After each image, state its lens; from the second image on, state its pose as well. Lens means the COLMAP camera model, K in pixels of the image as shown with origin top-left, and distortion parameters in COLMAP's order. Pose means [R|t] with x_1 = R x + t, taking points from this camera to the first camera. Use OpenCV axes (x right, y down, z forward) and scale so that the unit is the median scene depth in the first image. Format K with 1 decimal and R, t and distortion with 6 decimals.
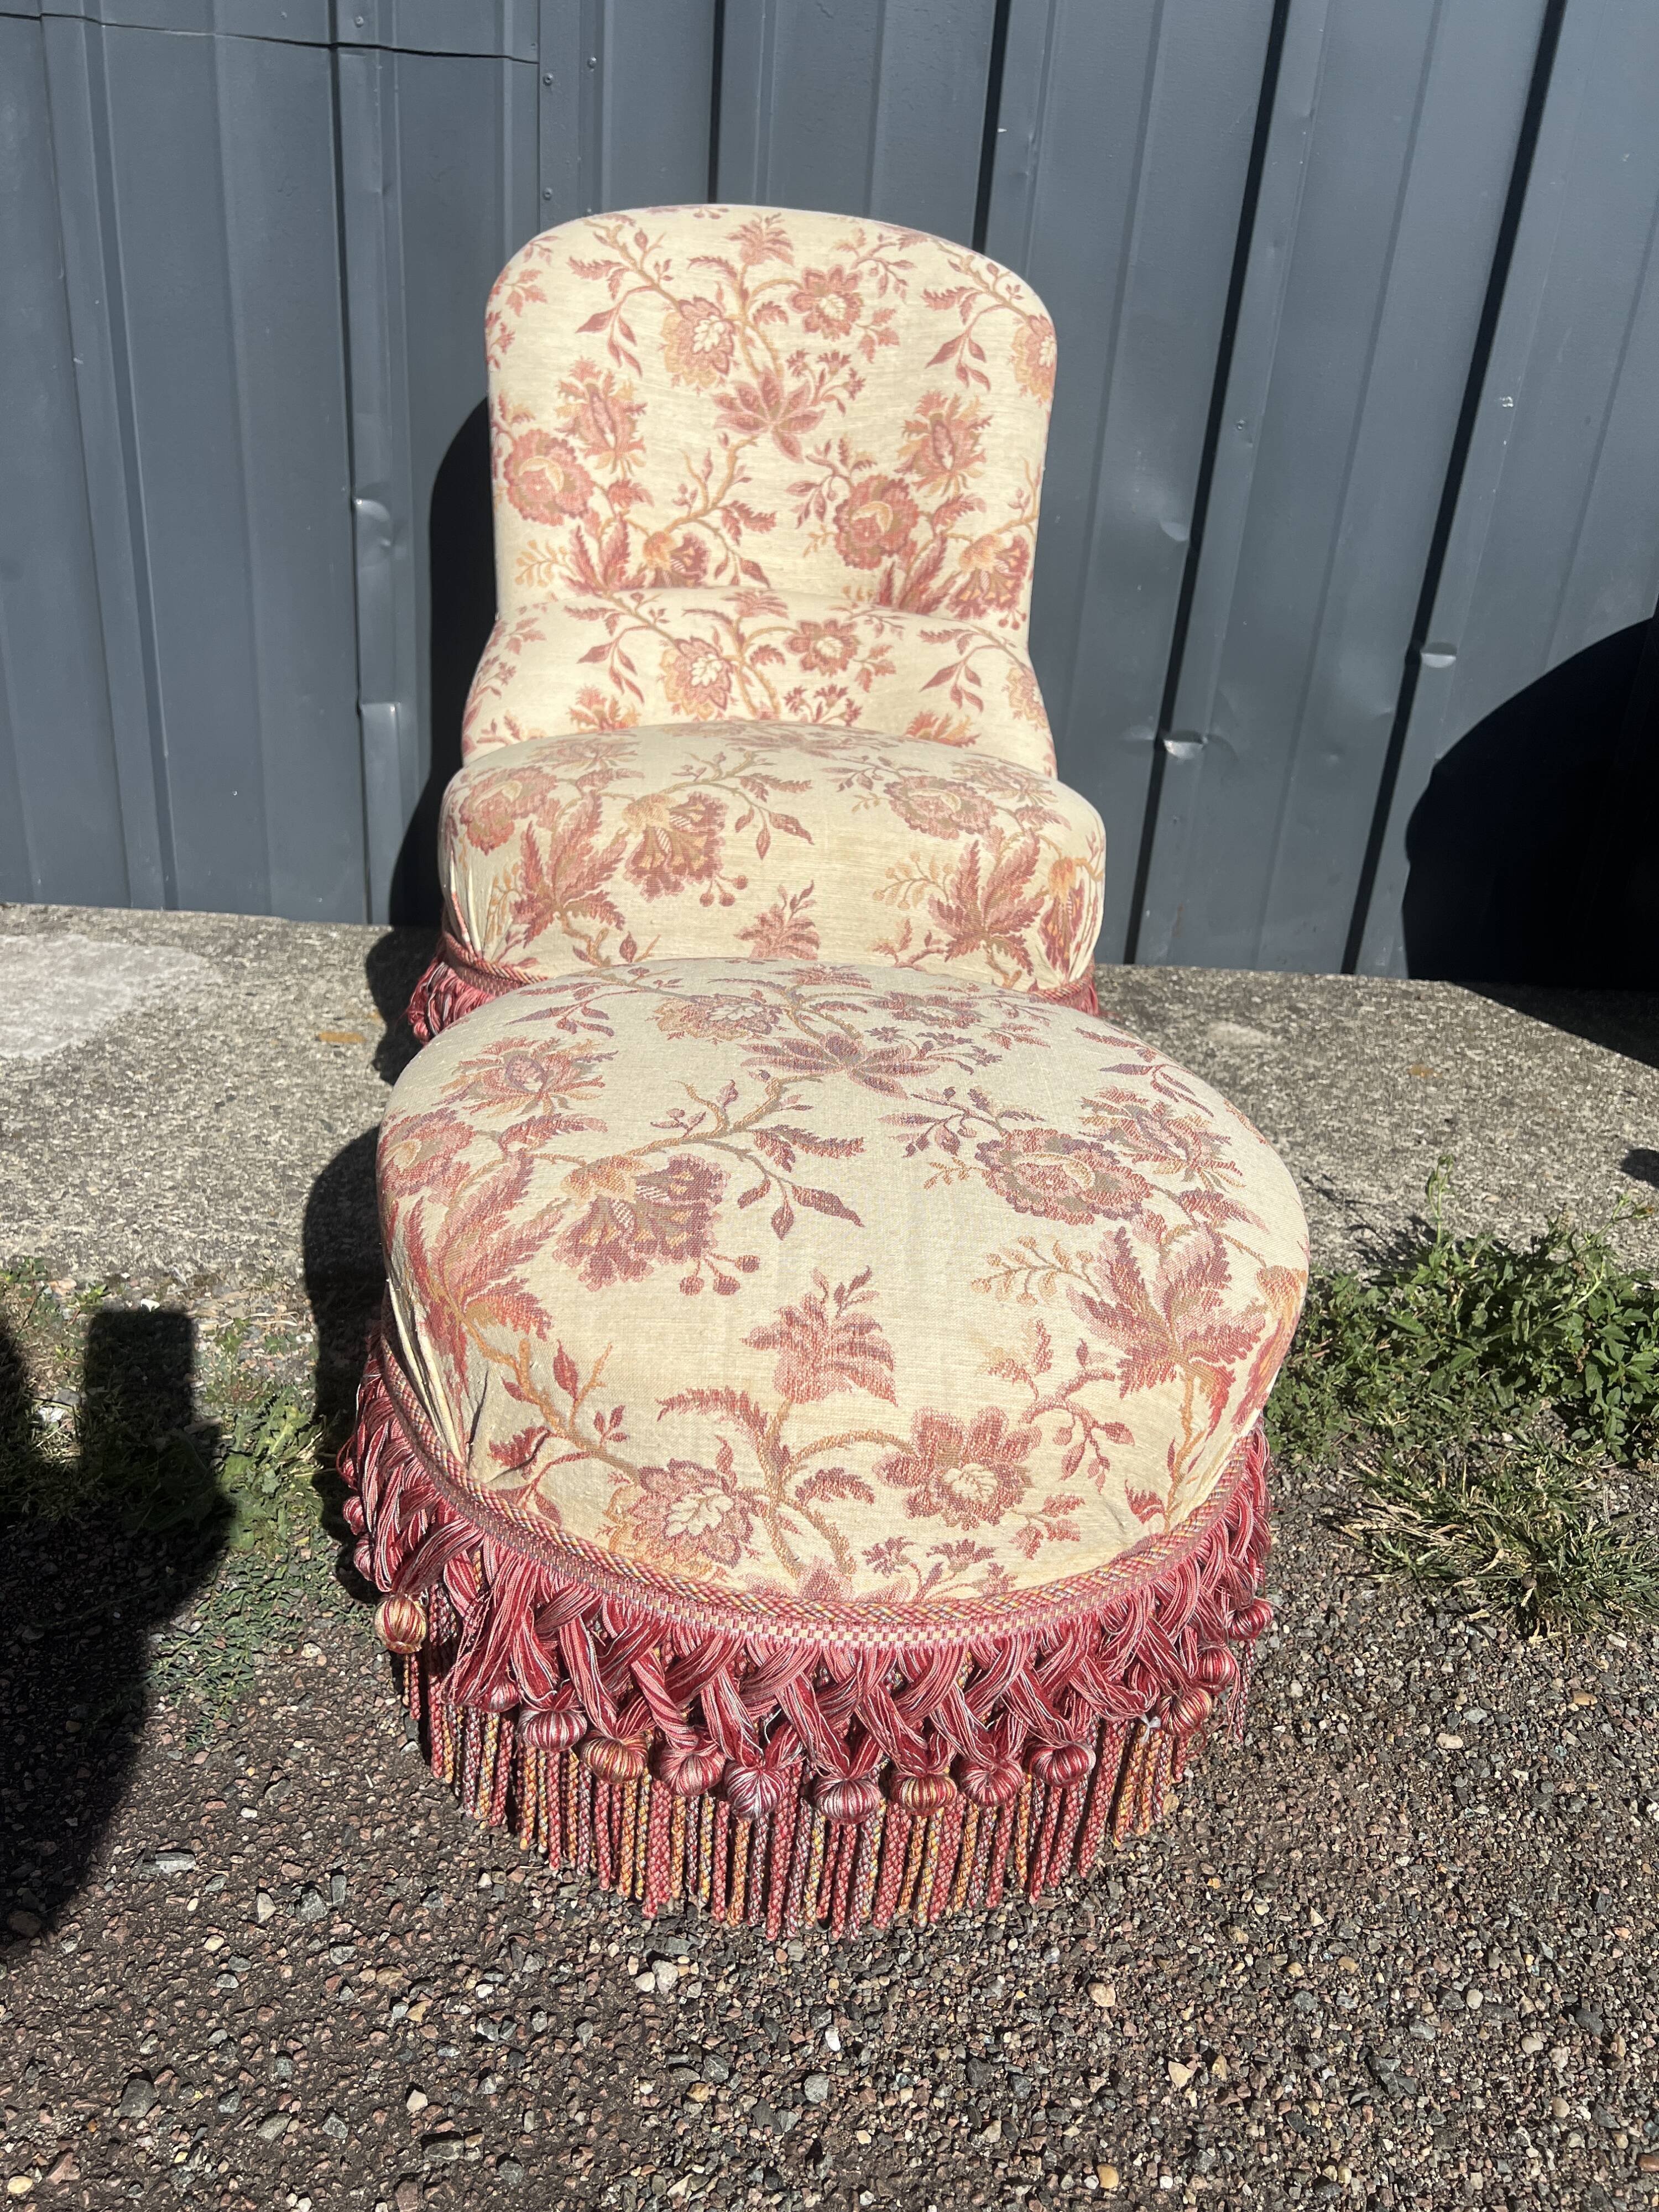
lens RADIAL K [[1623.7, 0, 816.0], [0, 1623.7, 1101.6], [0, 0, 1]] dist [0.071534, -0.137123]
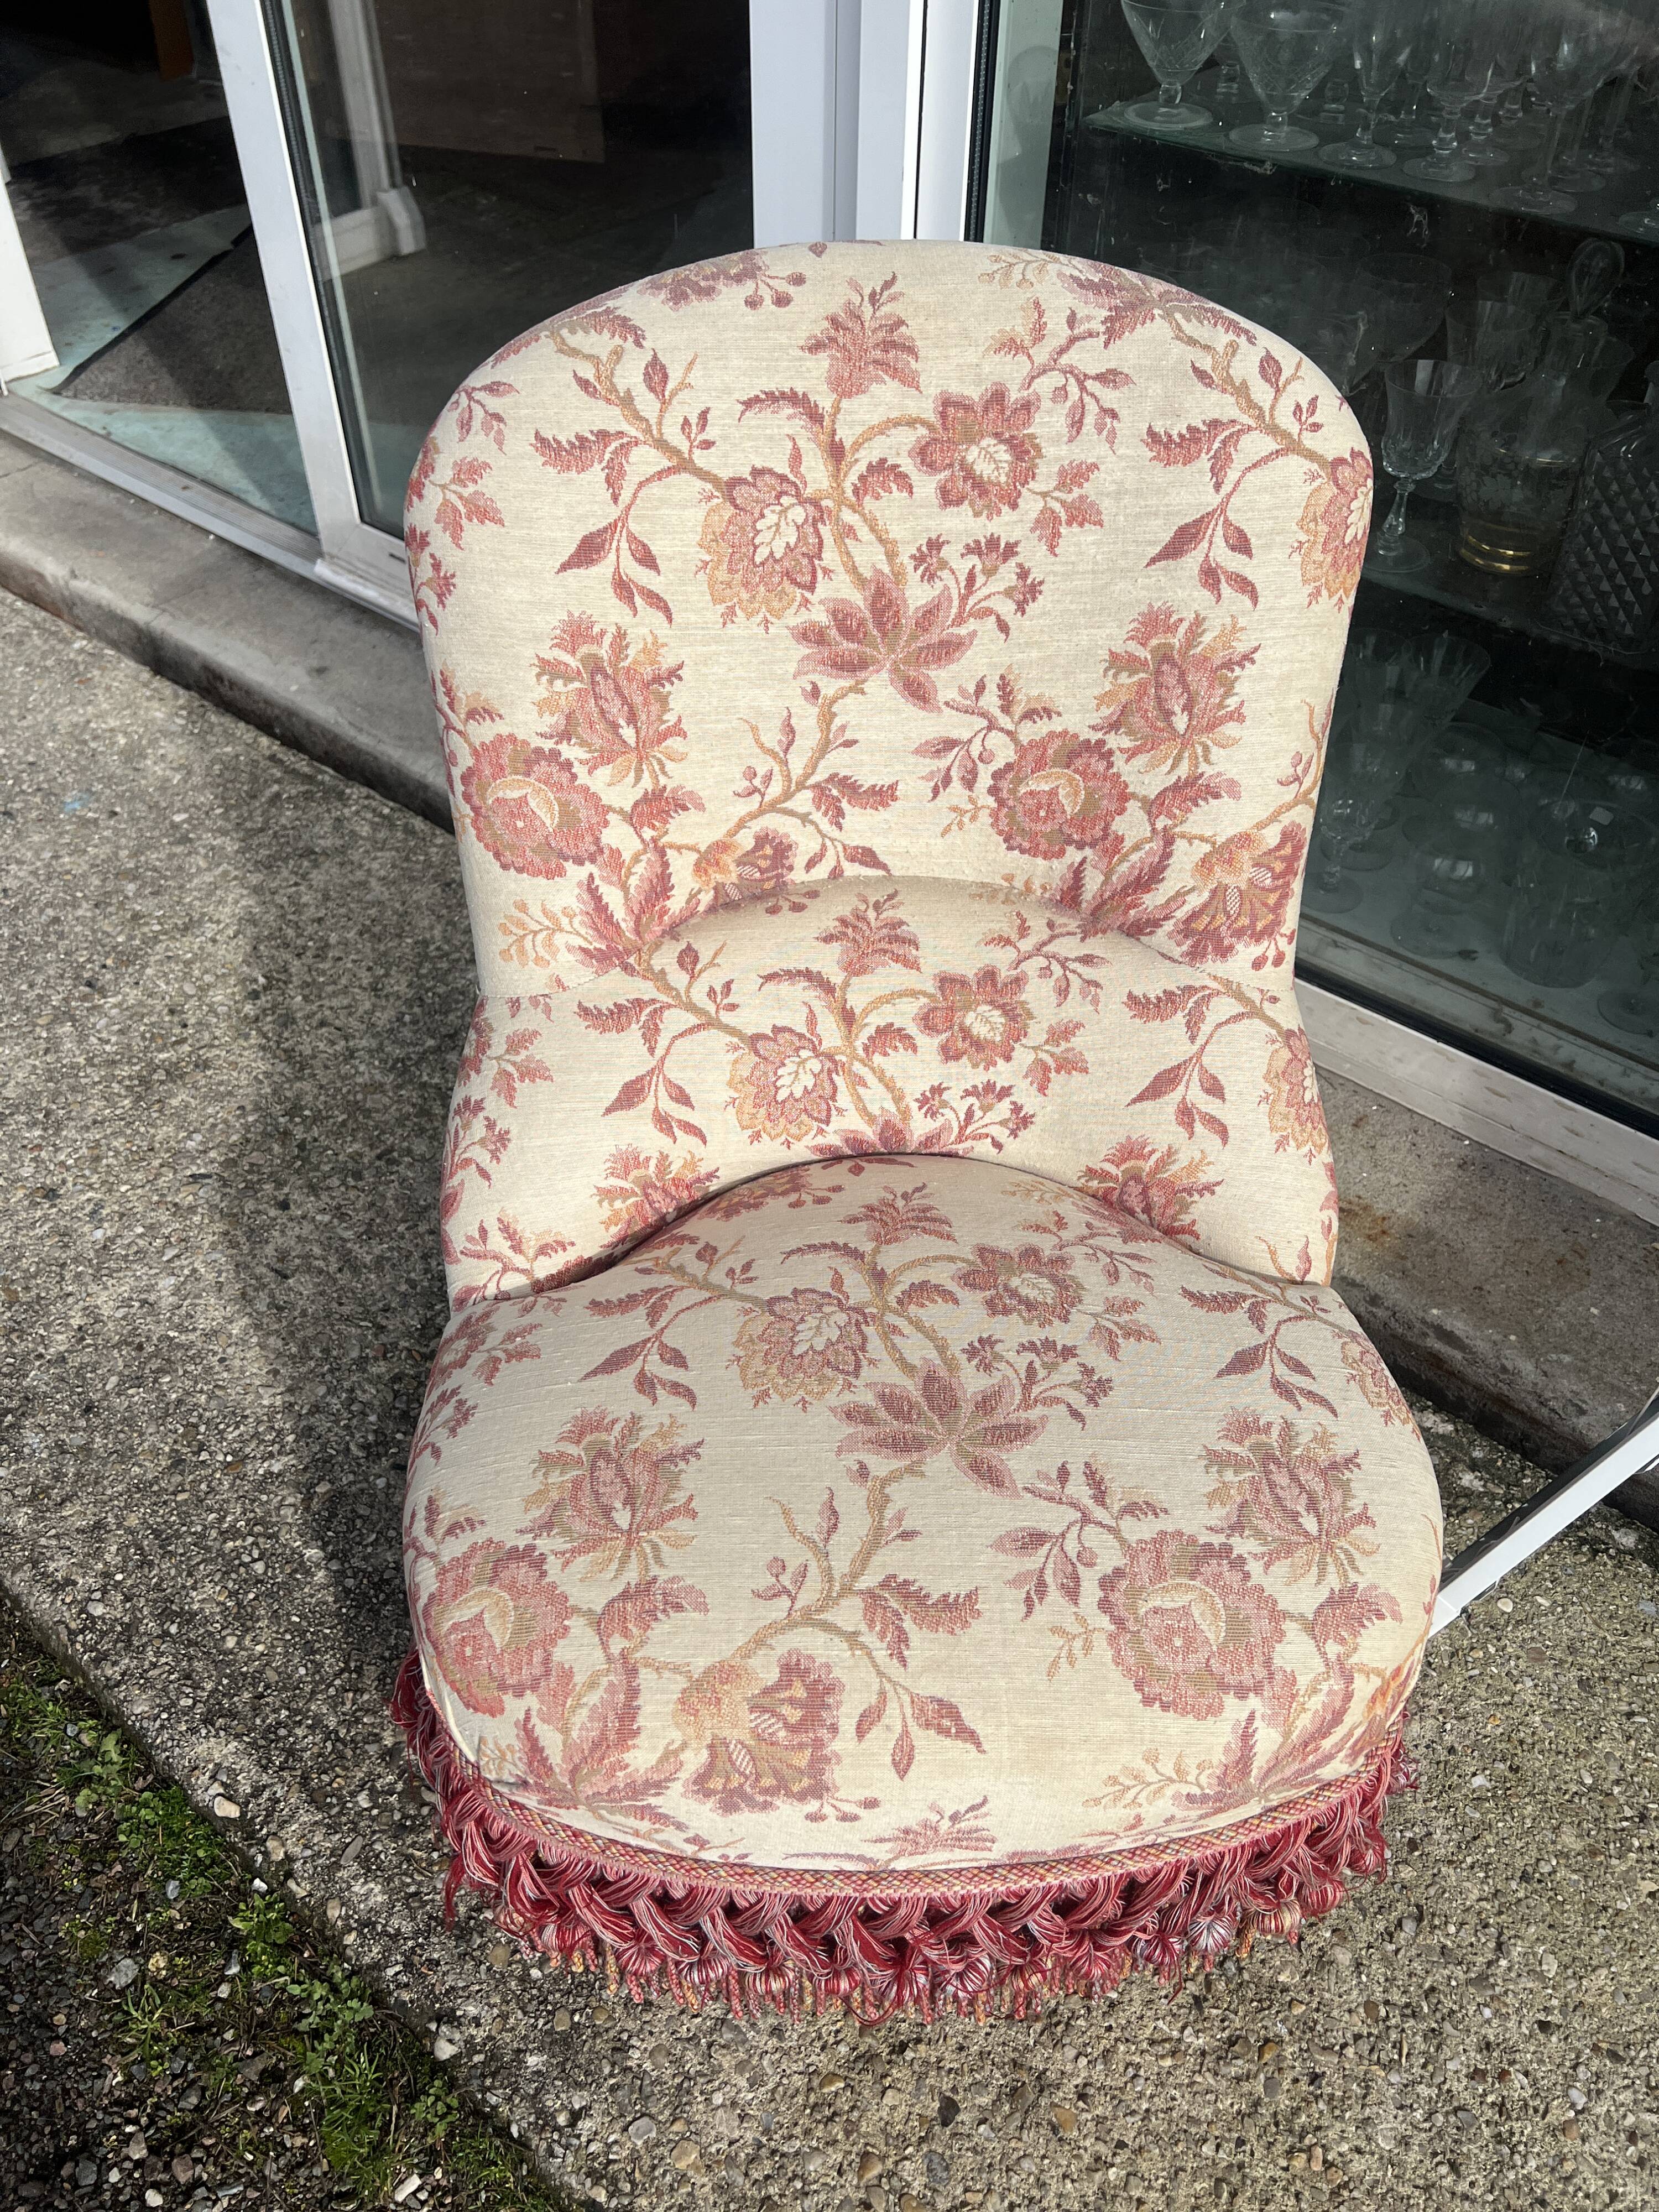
lens RADIAL K [[1623.7, 0, 816.0], [0, 1623.7, 1101.6], [0, 0, 1]] dist [0.071534, -0.137123]
pose [[0.997135, -0.016719, -0.073768, -0.011972], [0.038231, 0.952918, 0.300809, -0.444058], [0.065265, -0.302768, 0.950827, 0.369892]]
